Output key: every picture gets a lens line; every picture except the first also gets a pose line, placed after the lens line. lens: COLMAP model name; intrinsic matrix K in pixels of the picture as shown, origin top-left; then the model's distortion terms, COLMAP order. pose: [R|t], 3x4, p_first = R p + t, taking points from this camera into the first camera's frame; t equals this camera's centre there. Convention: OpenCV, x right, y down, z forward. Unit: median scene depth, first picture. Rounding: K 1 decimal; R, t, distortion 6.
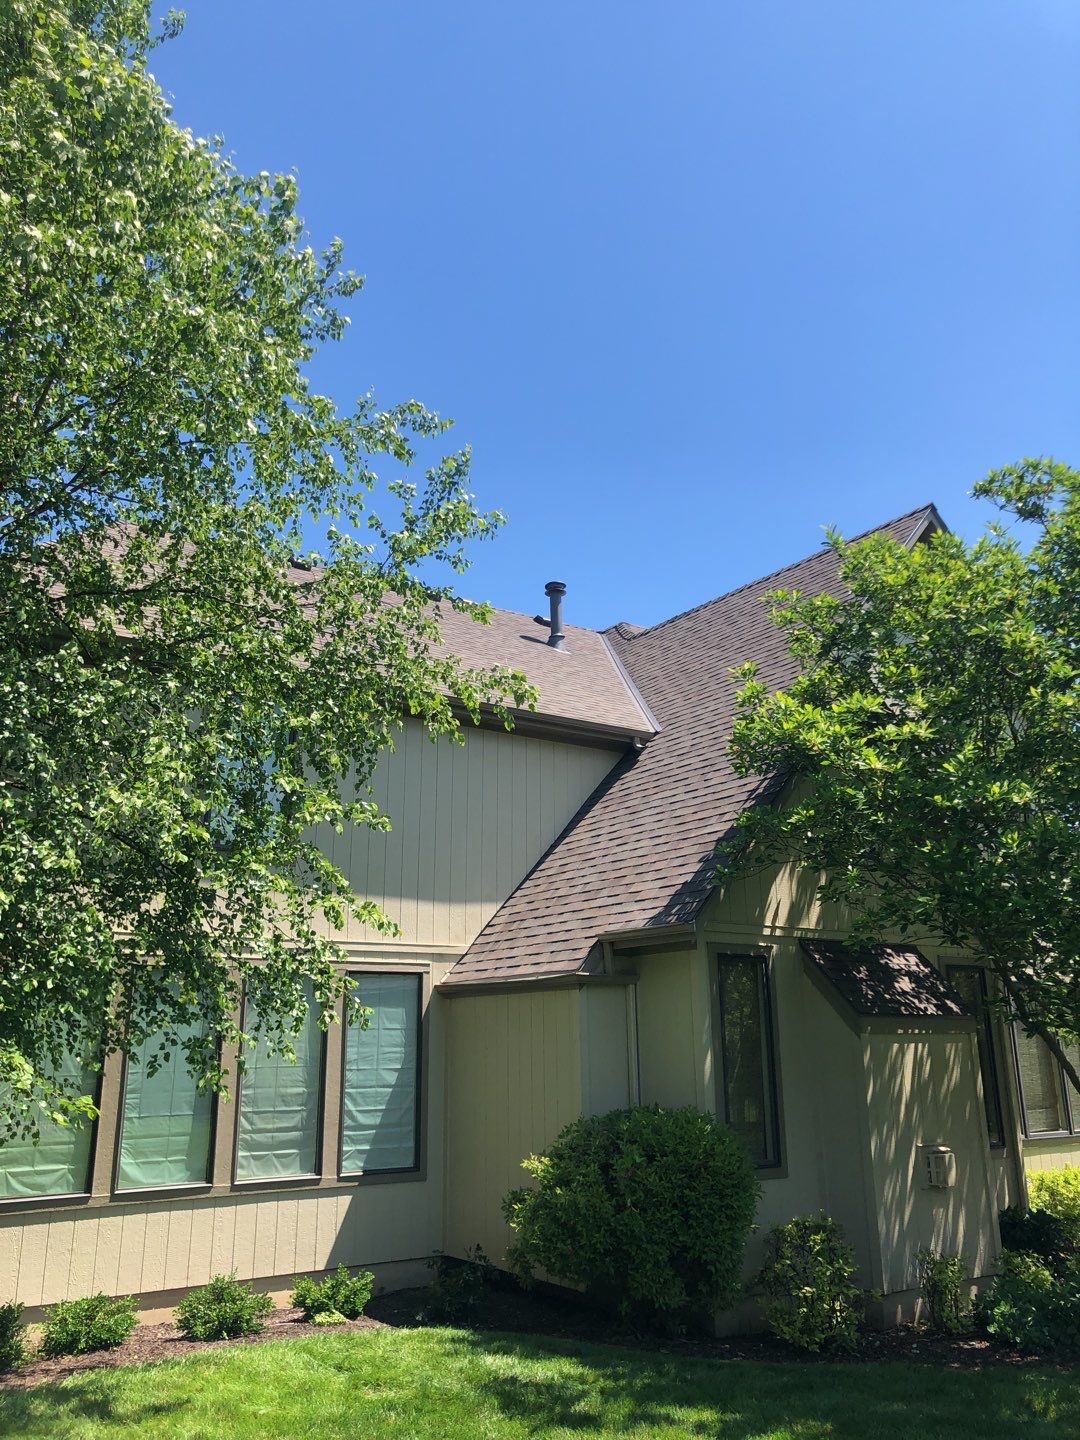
lens RADIAL K [[1177.0, 0, 540.0], [0, 1177.0, 720.0], [0, 0, 1]] dist [0.061706, -0.070864]
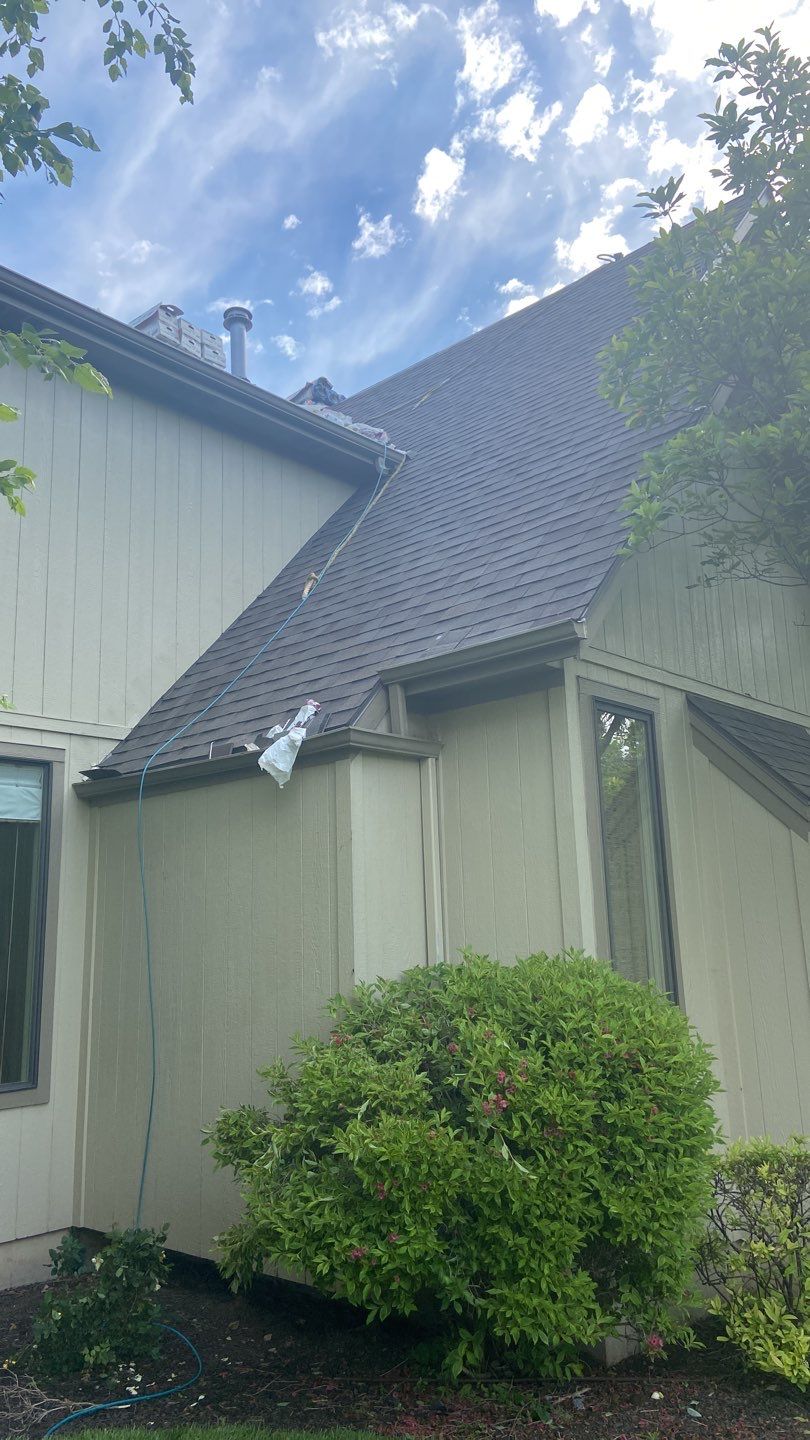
lens RADIAL K [[1045.7, 0, 402.9], [0, 1045.7, 706.7], [0, 0, 1]] dist [0.062155, -0.084015]
pose [[0.973551, 0.026753, 0.226896, -0.054584], [-0.033855, 0.999049, 0.027469, 0.184872], [-0.225945, -0.034424, 0.973532, 0.499893]]
